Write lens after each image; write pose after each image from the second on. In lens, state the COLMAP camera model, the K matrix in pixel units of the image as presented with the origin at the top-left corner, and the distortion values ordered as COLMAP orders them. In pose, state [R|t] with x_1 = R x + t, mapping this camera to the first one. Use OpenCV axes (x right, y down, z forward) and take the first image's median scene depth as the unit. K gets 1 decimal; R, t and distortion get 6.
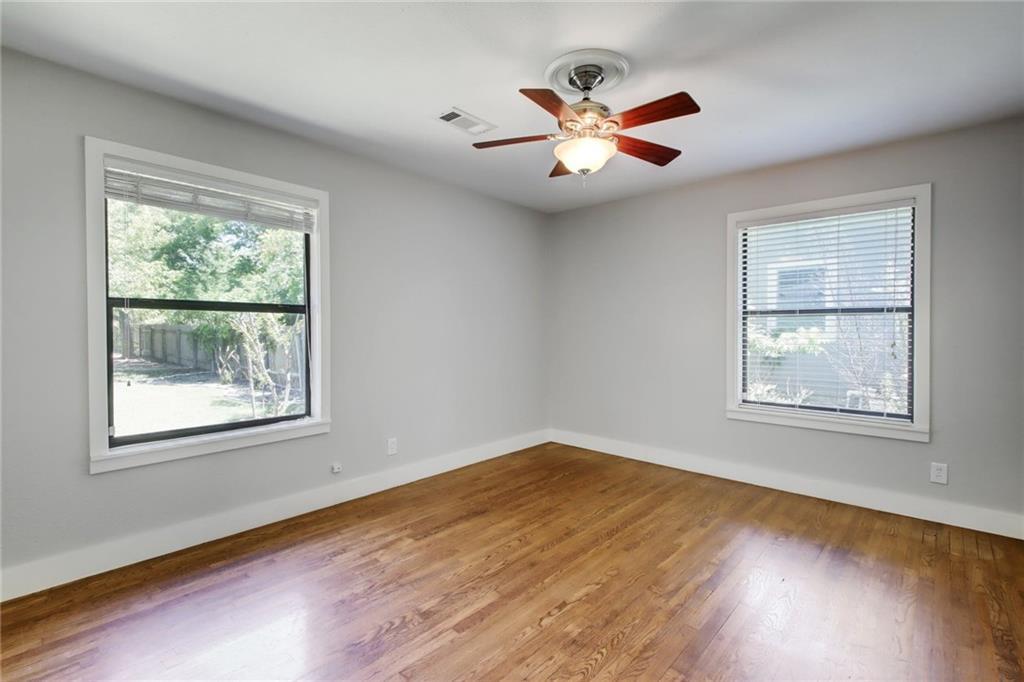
lens RADIAL K [[484.9, 0, 515.6], [0, 484.9, 338.1], [0, 0, 1]] dist [0.029712, -0.002927]
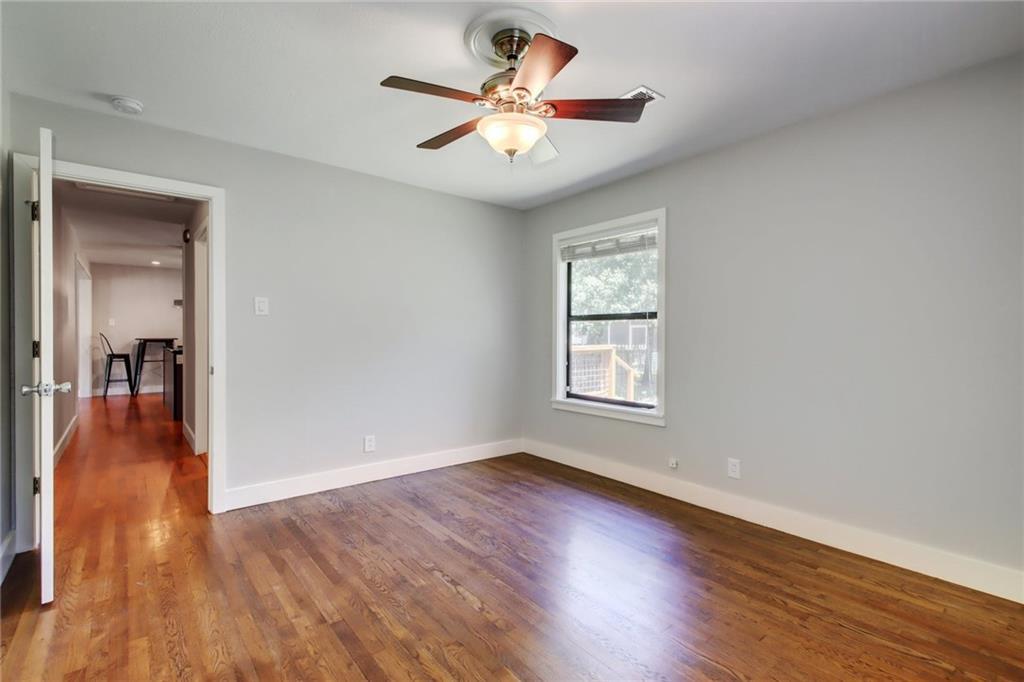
lens RADIAL K [[484.9, 0, 516.7], [0, 484.9, 344.1], [0, 0, 1]] dist [0.029712, -0.002927]
pose [[-0.177151, 0.019639, -0.983988, 0.847435], [-0.022433, 0.999461, 0.023986, -0.013229], [0.983928, 0.026323, -0.176615, 0.981313]]
